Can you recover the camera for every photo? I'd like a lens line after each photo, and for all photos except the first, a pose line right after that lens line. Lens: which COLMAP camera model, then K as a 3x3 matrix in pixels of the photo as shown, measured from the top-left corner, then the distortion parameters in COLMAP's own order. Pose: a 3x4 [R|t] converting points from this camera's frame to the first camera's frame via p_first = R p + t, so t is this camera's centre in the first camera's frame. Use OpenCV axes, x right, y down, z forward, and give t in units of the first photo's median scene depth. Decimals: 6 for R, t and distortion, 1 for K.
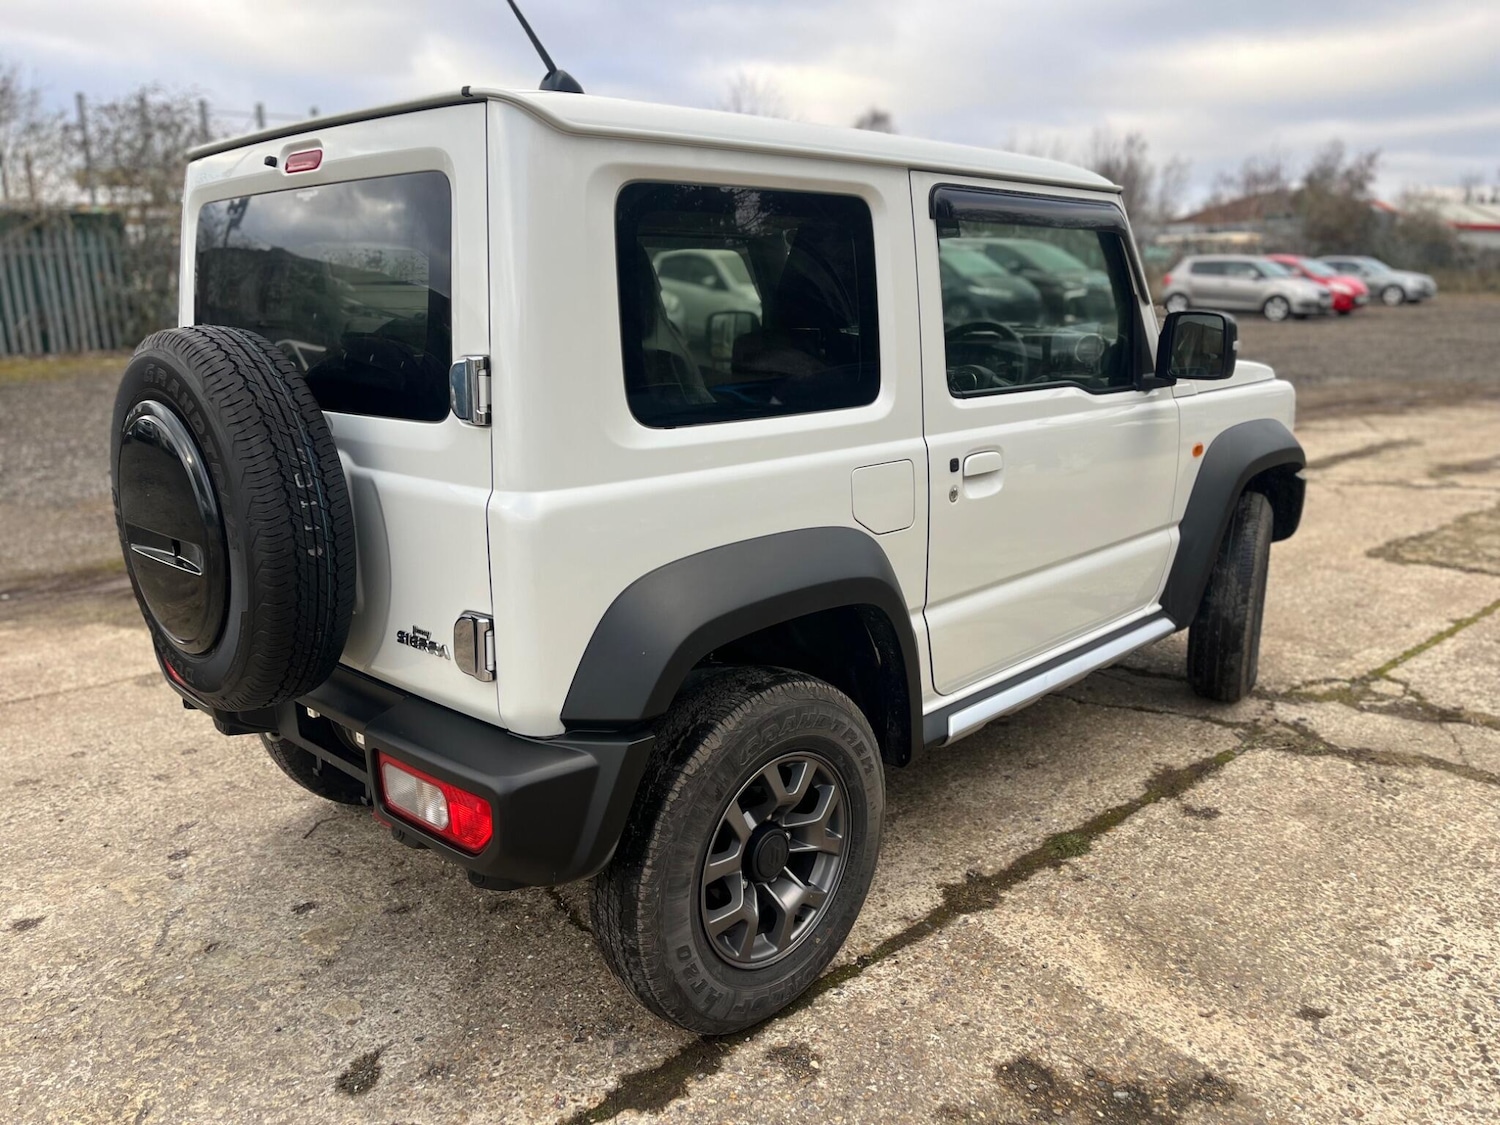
lens RADIAL K [[1141.9, 0, 756.3], [0, 1141.9, 562.7], [0, 0, 1]] dist [0.095564, -0.126203]
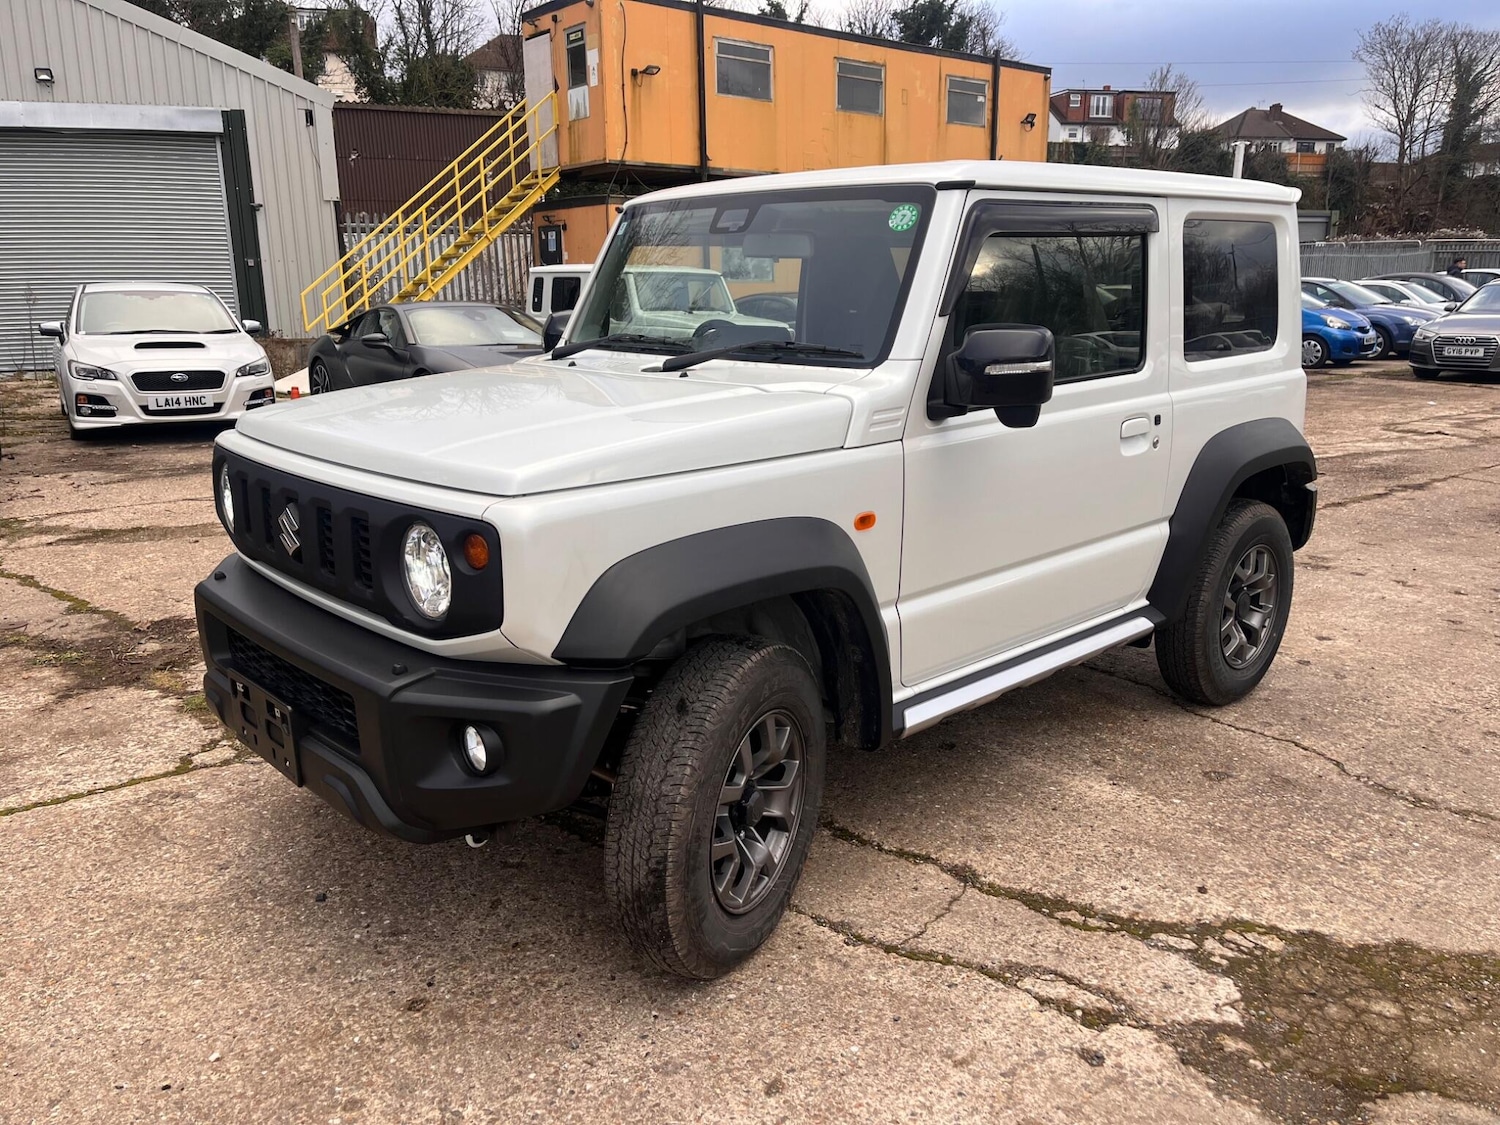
lens RADIAL K [[1146.1, 0, 755.9], [0, 1146.1, 560.0], [0, 0, 1]] dist [0.080053, -0.103259]
pose [[-0.998740, 0.007393, 0.049629, 0.138130], [0.029568, 0.885829, 0.463068, -0.647547], [-0.040540, 0.463953, -0.884932, 2.617418]]
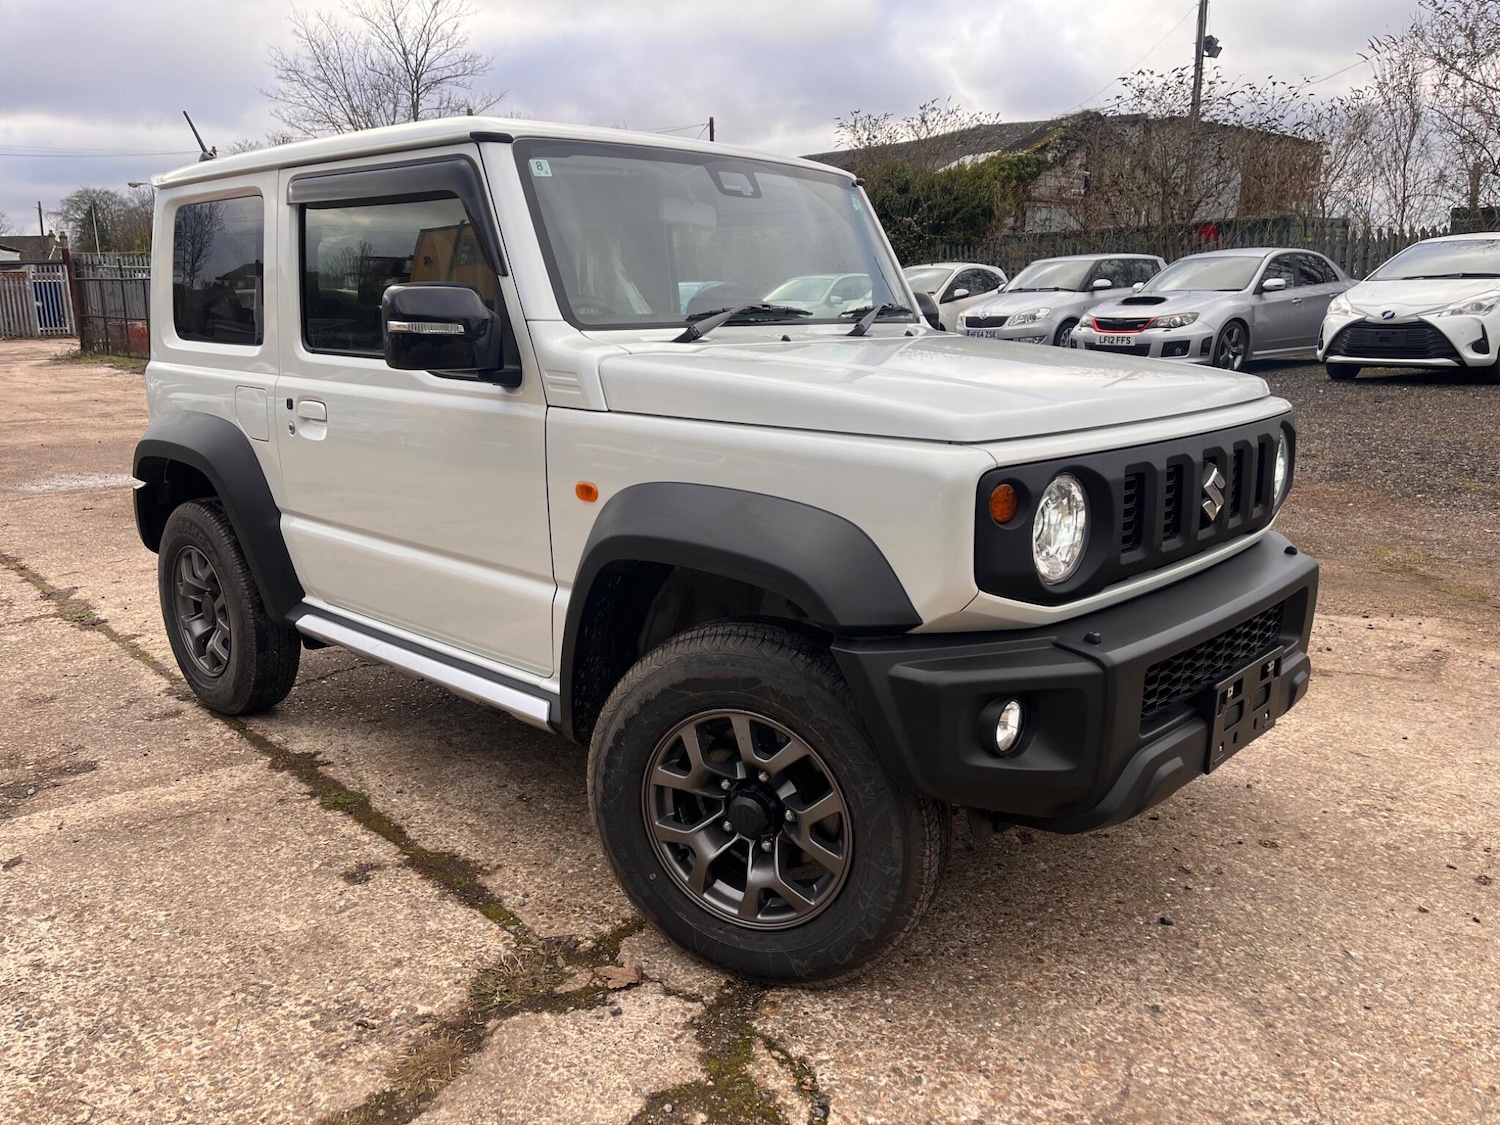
lens RADIAL K [[1146.1, 0, 755.9], [0, 1146.1, 560.0], [0, 0, 1]] dist [0.080053, -0.103259]
pose [[0.015917, 0.230161, -0.973022, 1.412225], [-0.231636, 0.947521, 0.220339, -0.312346], [0.972672, 0.221879, 0.068395, 1.420894]]
